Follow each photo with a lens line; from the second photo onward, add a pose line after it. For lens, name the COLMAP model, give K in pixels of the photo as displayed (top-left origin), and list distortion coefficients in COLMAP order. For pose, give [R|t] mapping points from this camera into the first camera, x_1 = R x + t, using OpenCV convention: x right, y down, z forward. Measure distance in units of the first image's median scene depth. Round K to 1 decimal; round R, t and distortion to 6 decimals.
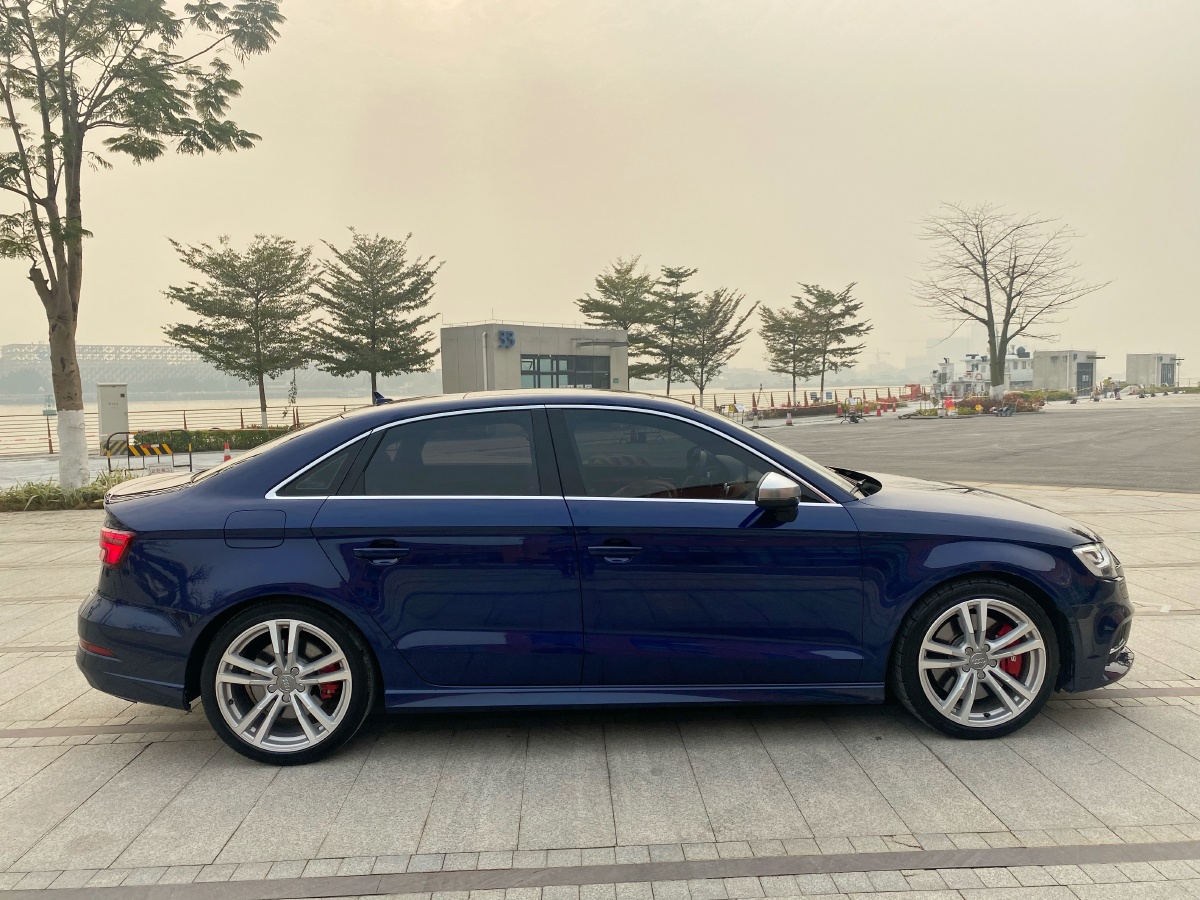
lens RADIAL K [[893.4, 0, 599.6], [0, 893.4, 522.5], [0, 0, 1]] dist [-0.003555, -0.003074]
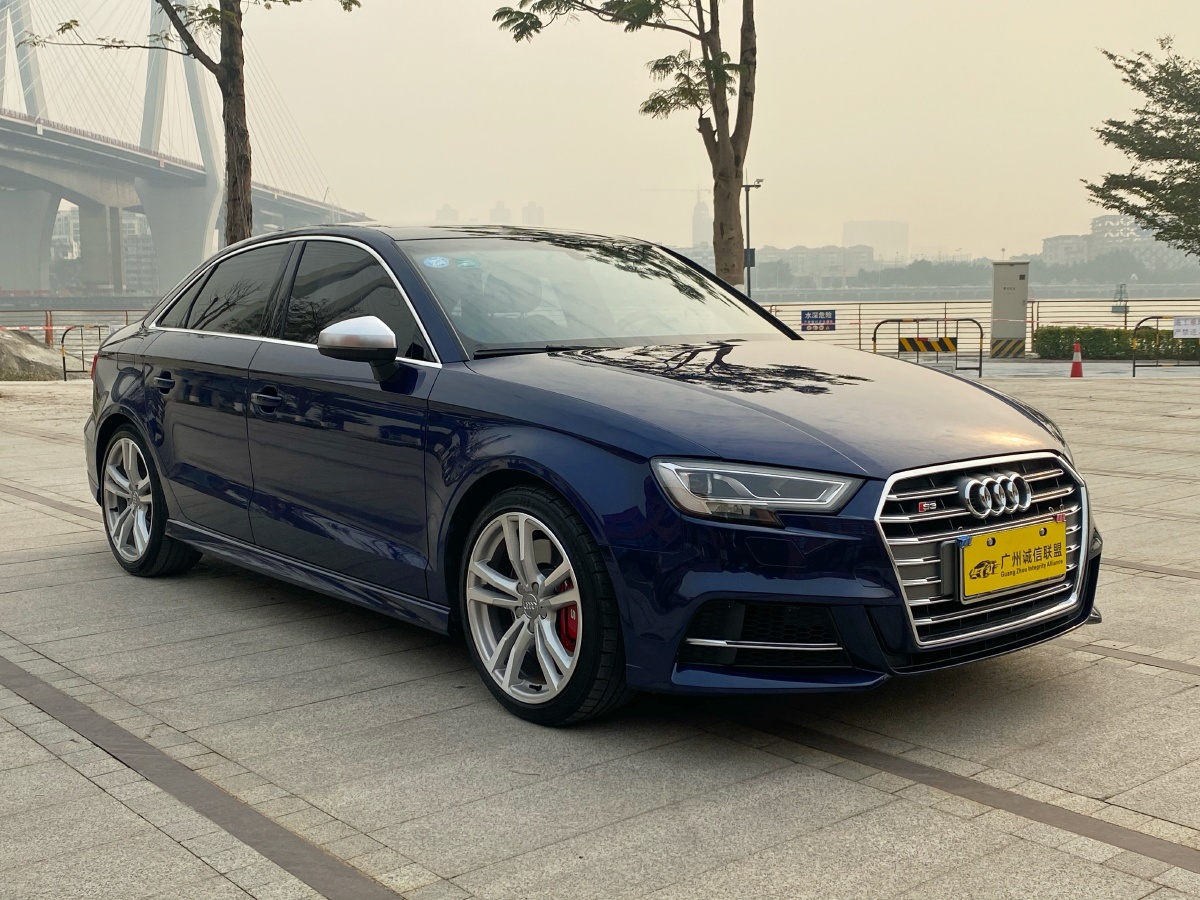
lens RADIAL K [[1399.3, 0, 600.0], [0, 1399.3, 450.0], [0, 0, 1]] dist [0.020698, 0.001119]
pose [[0.615768, 0.098316, -0.781770, 0.385556], [-0.119493, 0.992361, 0.030680, 0.000269], [0.778814, 0.074524, 0.622812, 0.113893]]
